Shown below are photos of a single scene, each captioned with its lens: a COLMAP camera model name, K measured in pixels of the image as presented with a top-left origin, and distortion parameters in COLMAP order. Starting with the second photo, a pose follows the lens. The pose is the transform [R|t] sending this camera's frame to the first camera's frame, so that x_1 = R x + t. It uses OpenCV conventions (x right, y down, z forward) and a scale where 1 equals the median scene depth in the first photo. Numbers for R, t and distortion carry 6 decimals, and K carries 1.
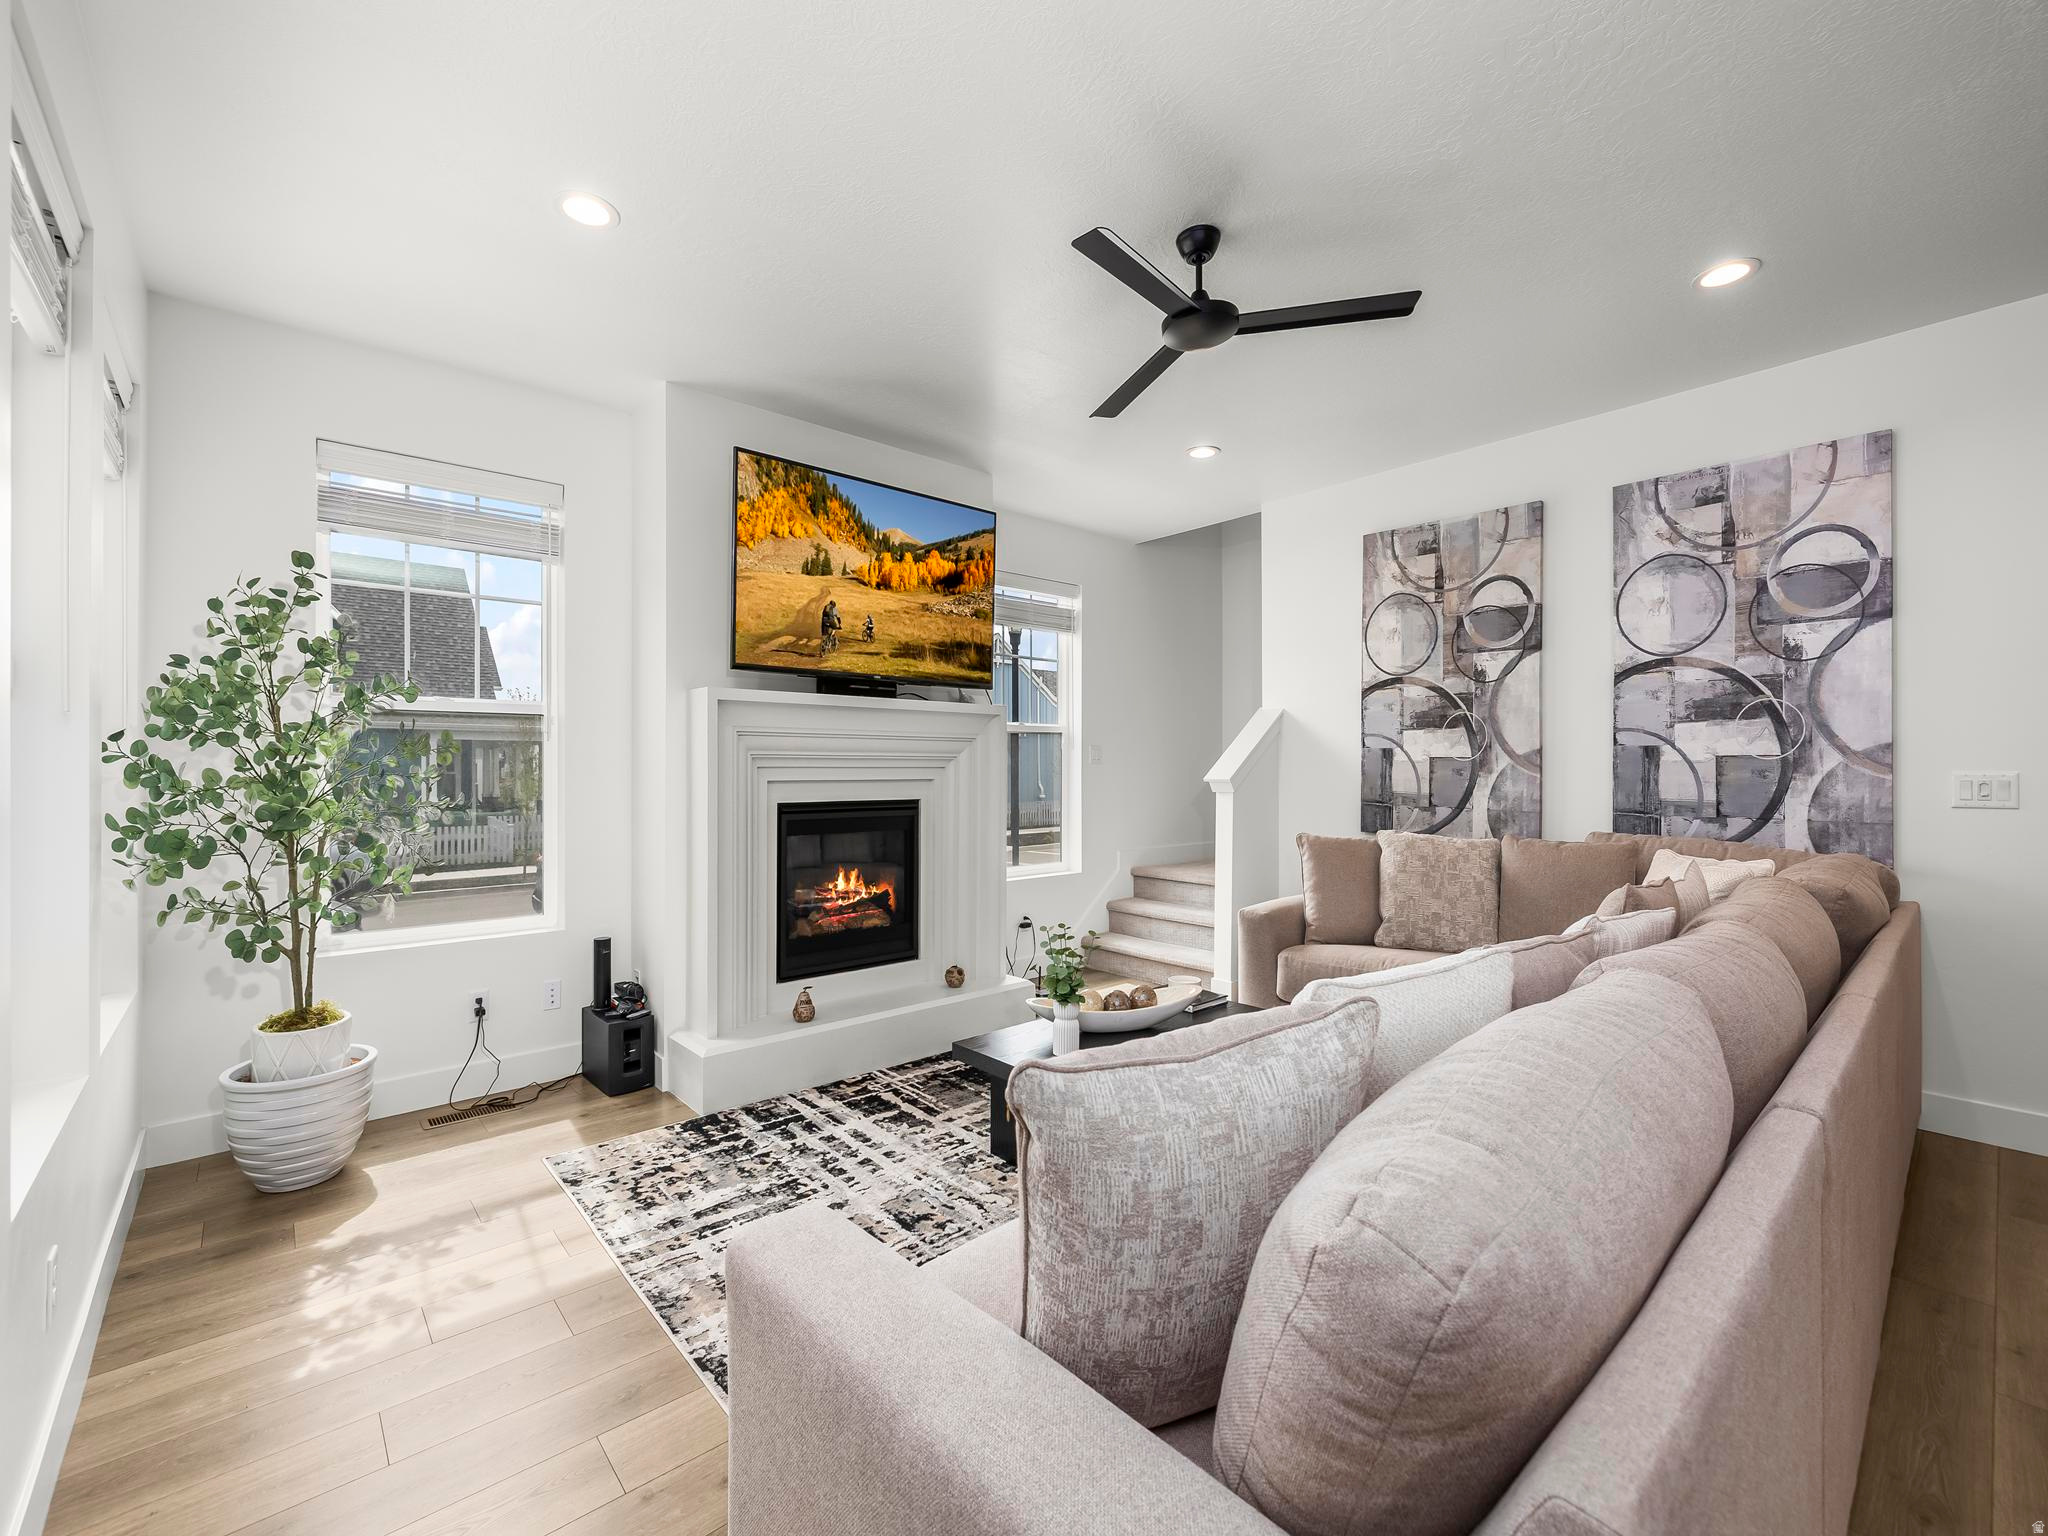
lens RADIAL K [[886.1, 0, 1024.0], [0, 886.1, 768.0], [0, 0, 1]] dist [-0.018858, 0.000062]
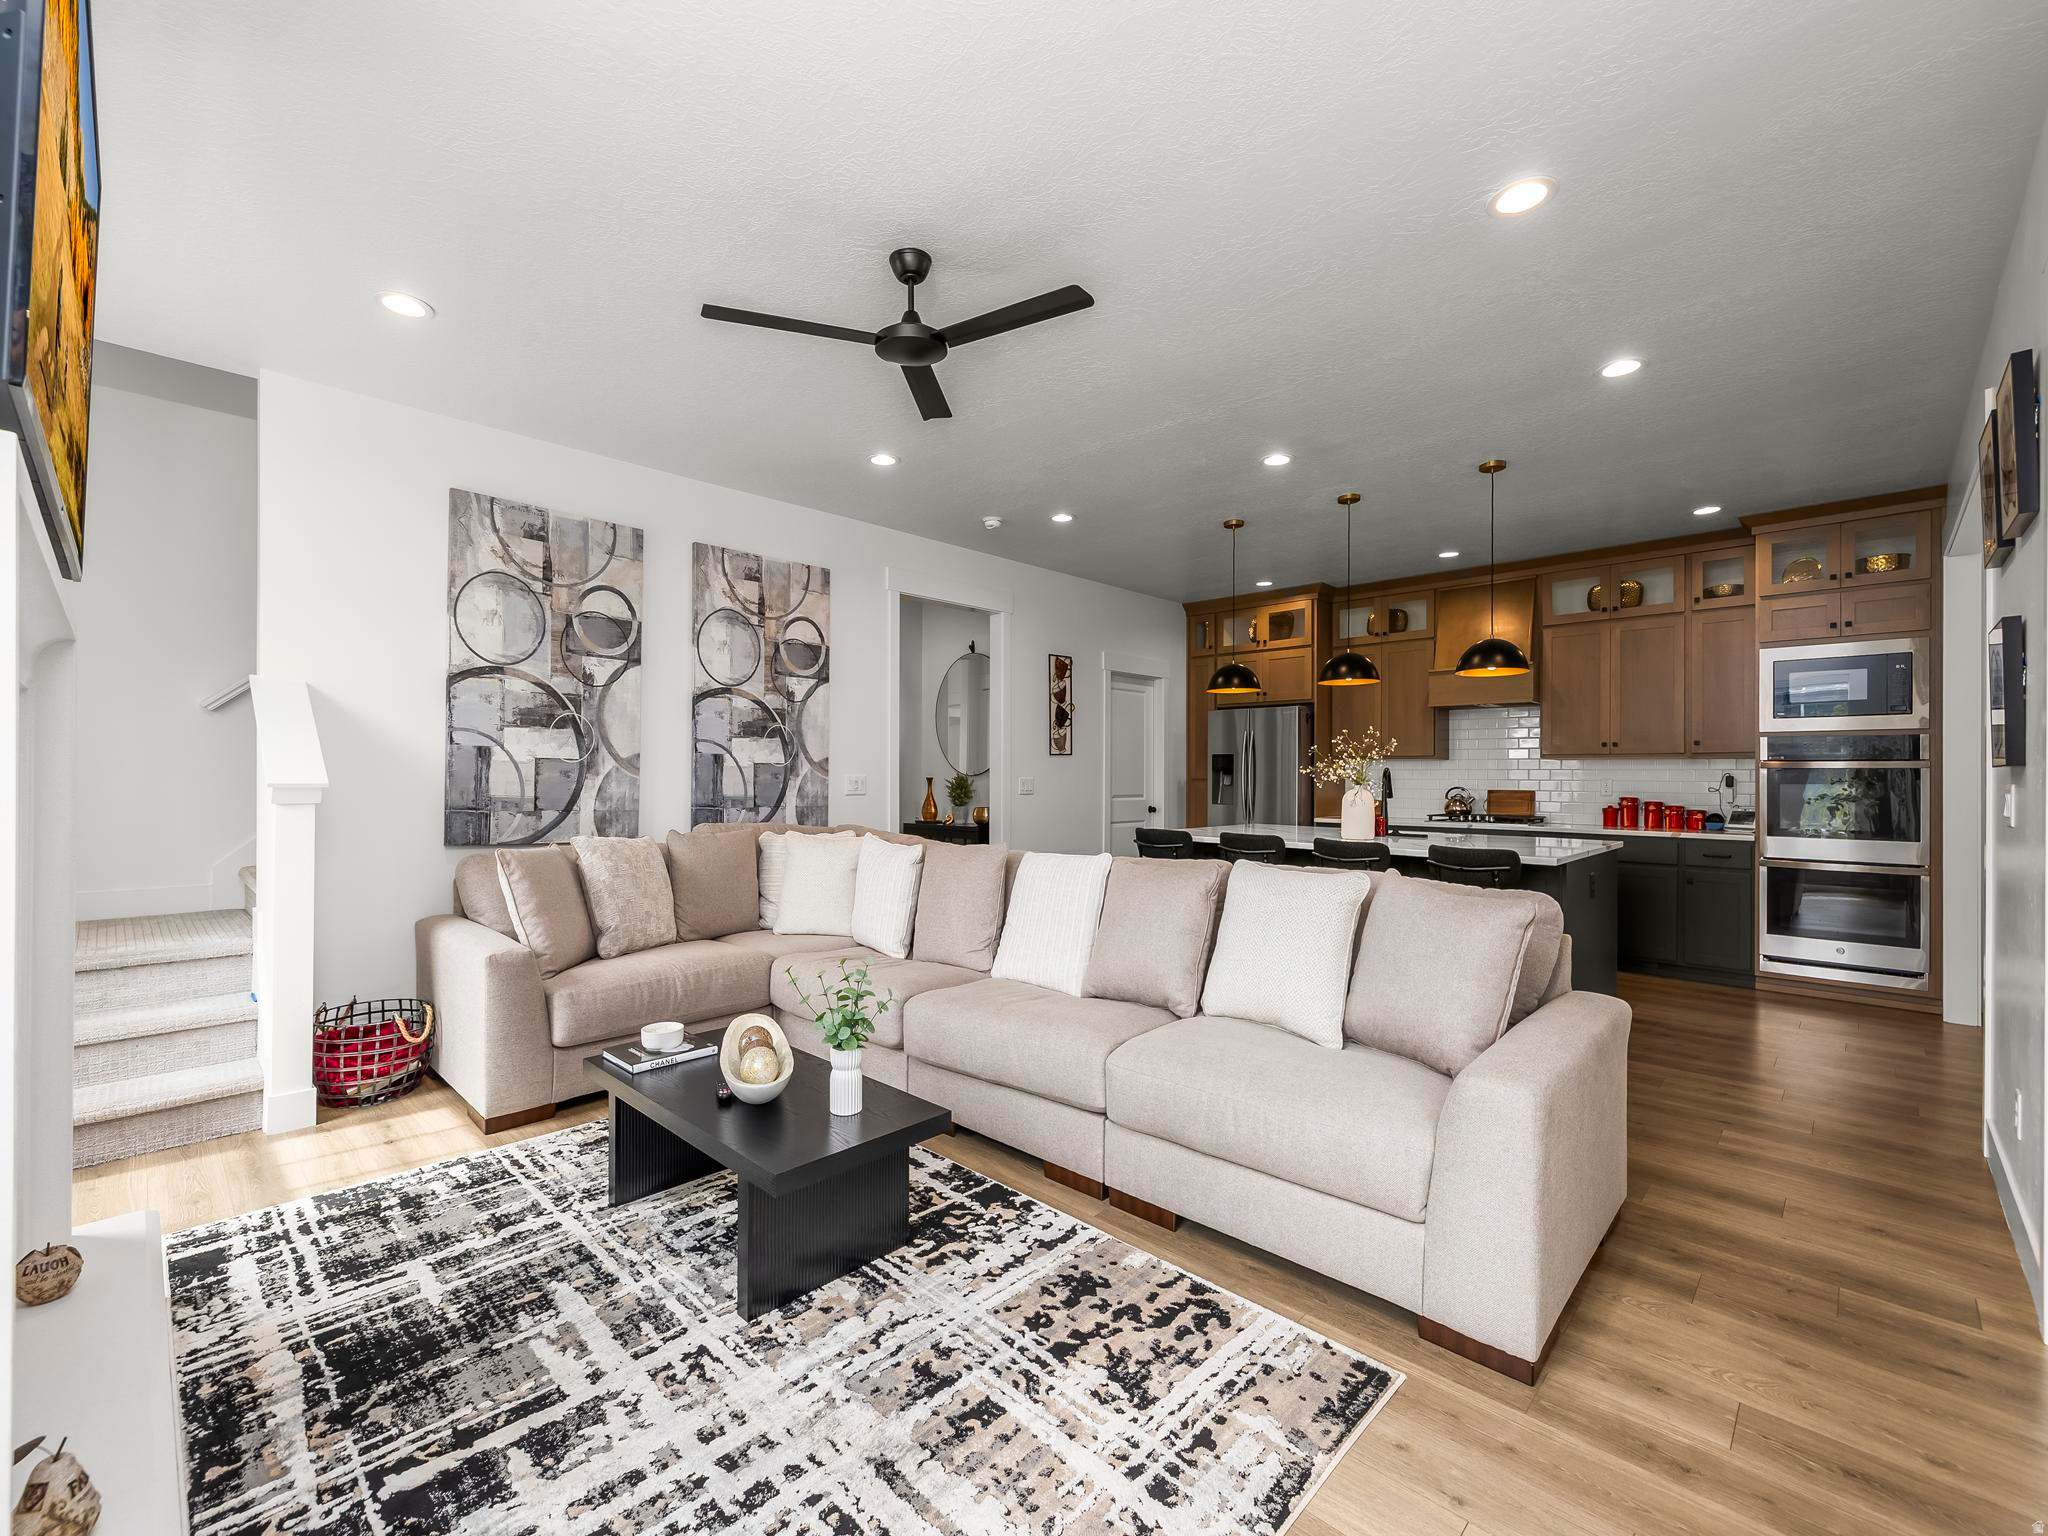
lens RADIAL K [[854.9, 0, 1024.0], [0, 854.9, 768.0], [0, 0, 1]] dist [0.004045, -0.000152]
pose [[-0.076631, 0.006765, 0.997037, -0.533913], [-0.013098, 0.999884, -0.007791, -0.001254], [-0.996973, -0.013656, -0.076534, 0.609353]]
